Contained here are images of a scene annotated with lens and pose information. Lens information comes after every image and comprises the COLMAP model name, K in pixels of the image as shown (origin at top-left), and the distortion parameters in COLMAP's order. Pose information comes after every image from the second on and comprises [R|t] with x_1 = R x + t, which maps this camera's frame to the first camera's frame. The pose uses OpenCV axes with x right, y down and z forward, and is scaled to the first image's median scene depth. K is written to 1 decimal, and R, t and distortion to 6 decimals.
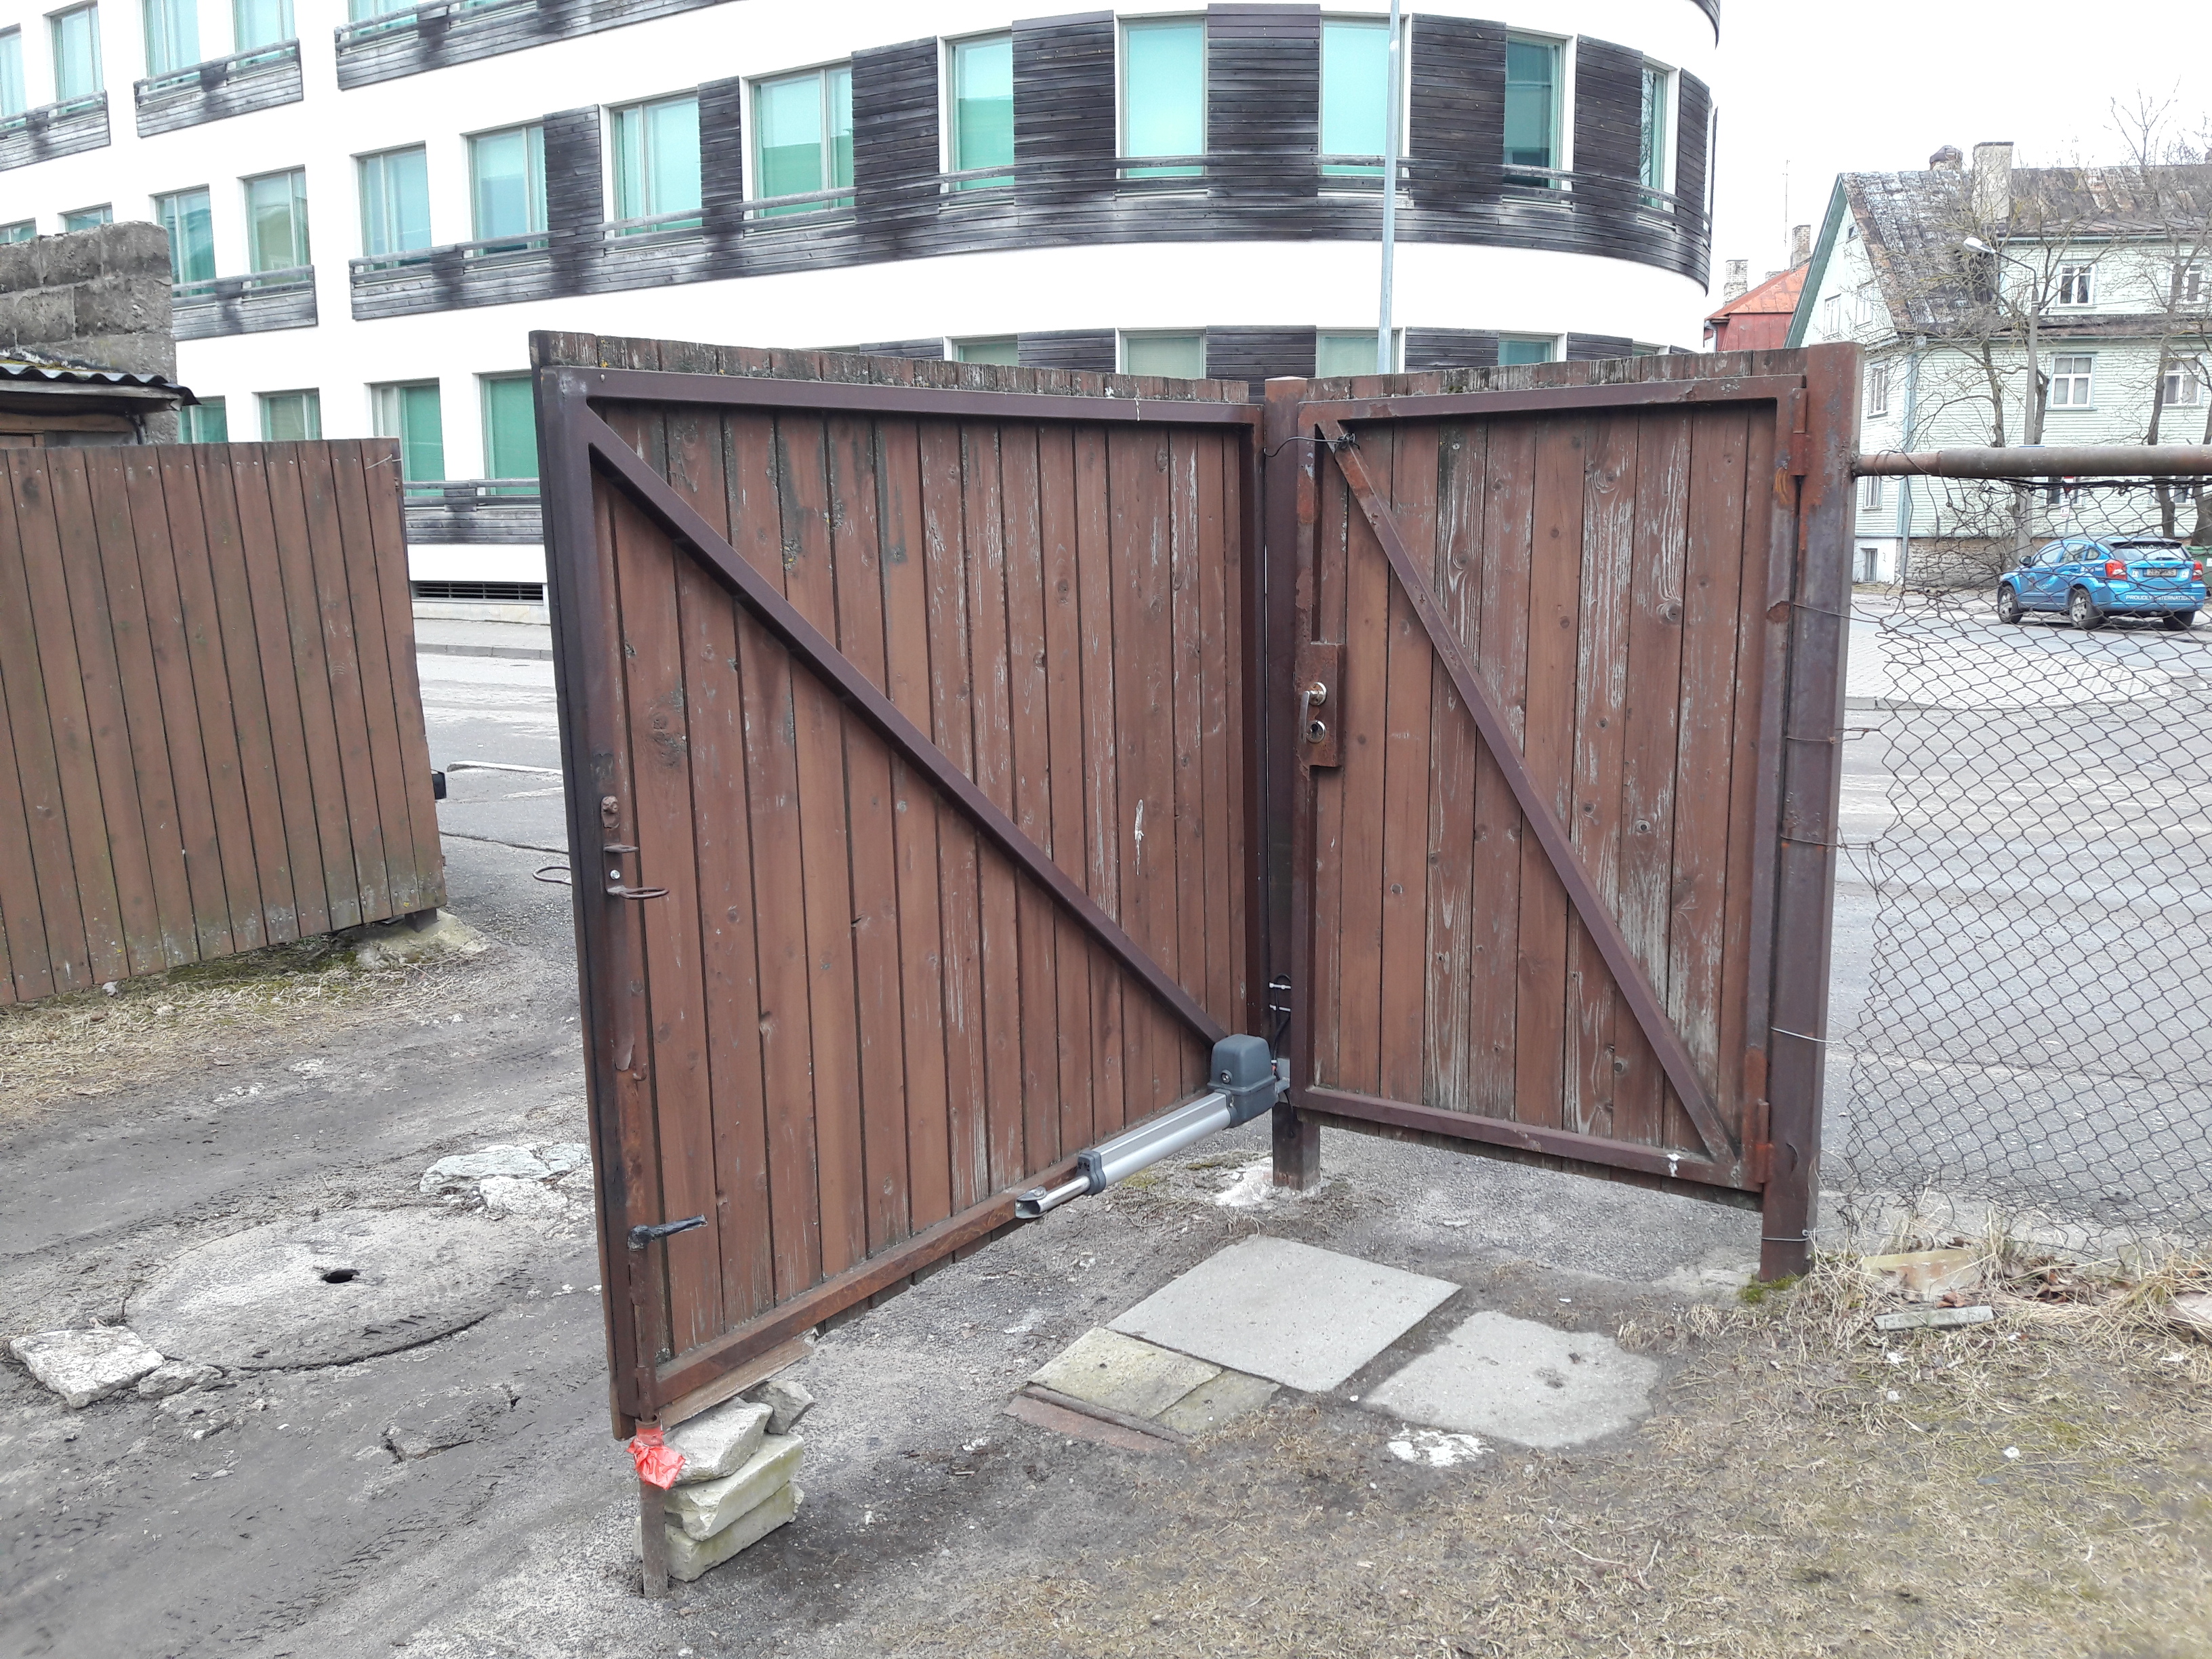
lens RADIAL K [[1821.4, 0, 1188.6], [0, 1821.4, 827.7], [0, 0, 1]] dist [0.048243, -0.068862]
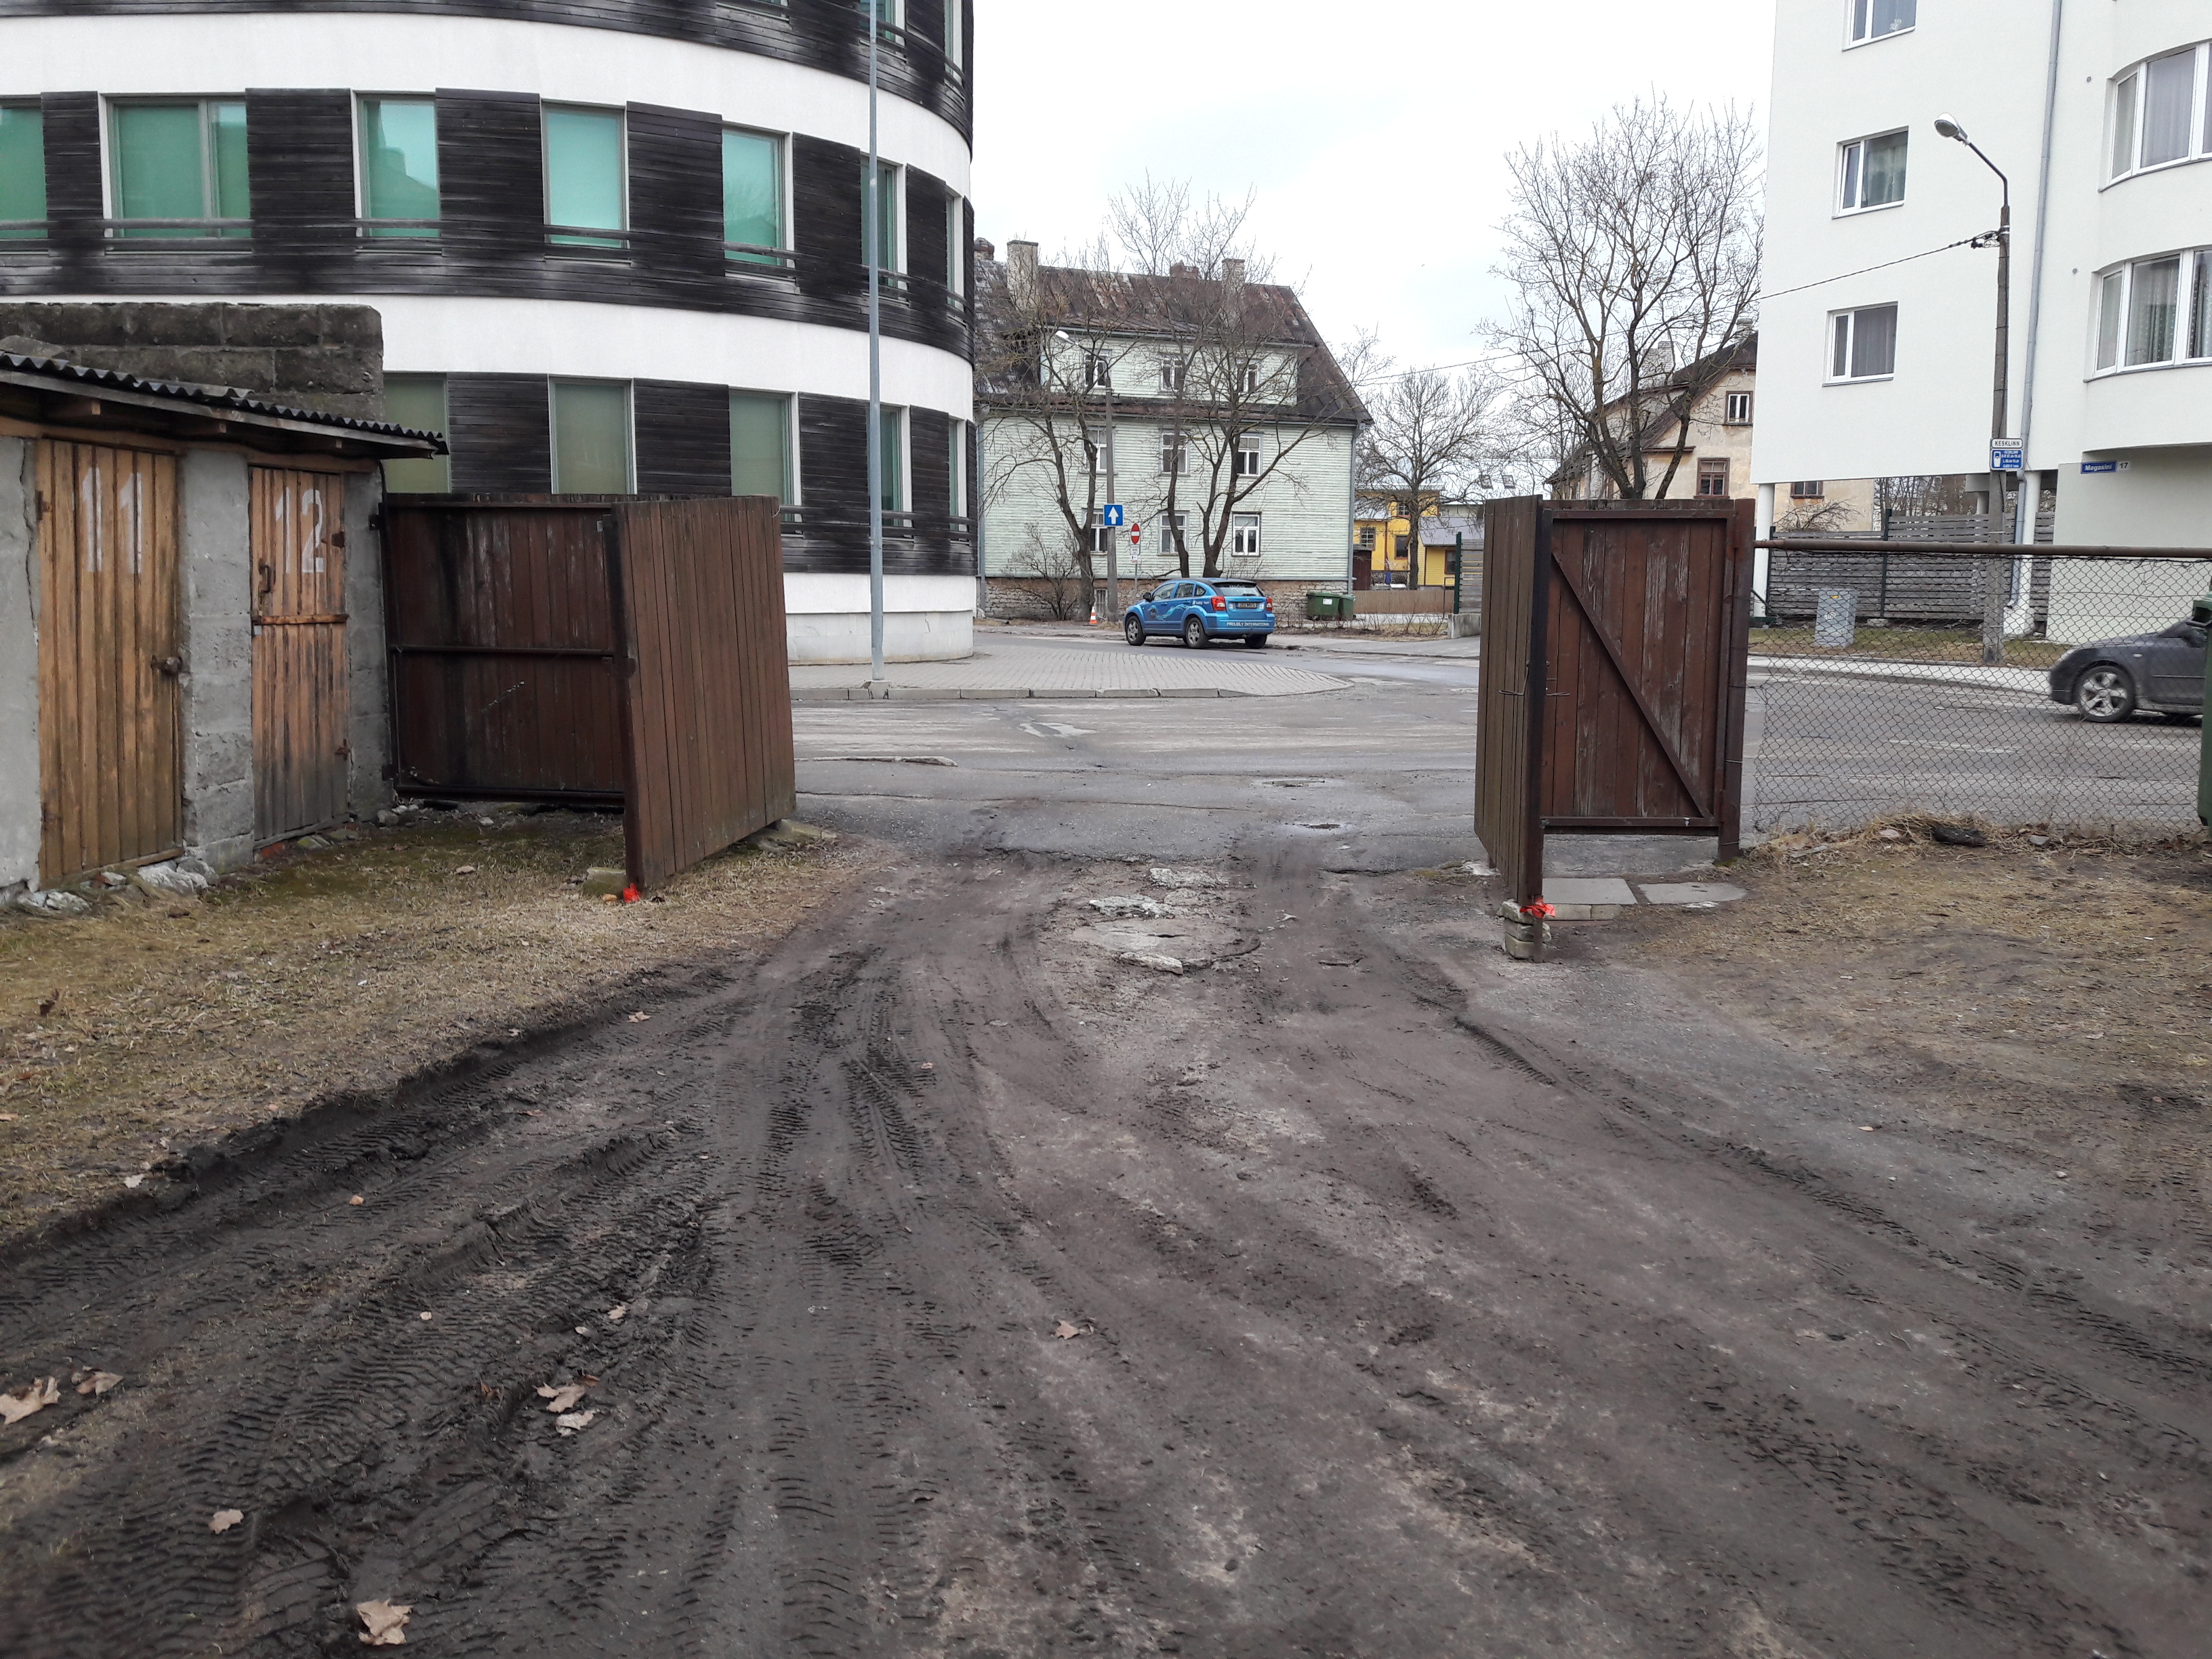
lens RADIAL K [[1821.4, 0, 1157.3], [0, 1821.4, 895.7], [0, 0, 1]] dist [0.048243, -0.068862]
pose [[0.857691, -0.077299, 0.508322, -0.314399], [0.068655, 0.996999, 0.035767, 0.027983], [-0.509562, 0.004222, 0.860424, -0.150774]]
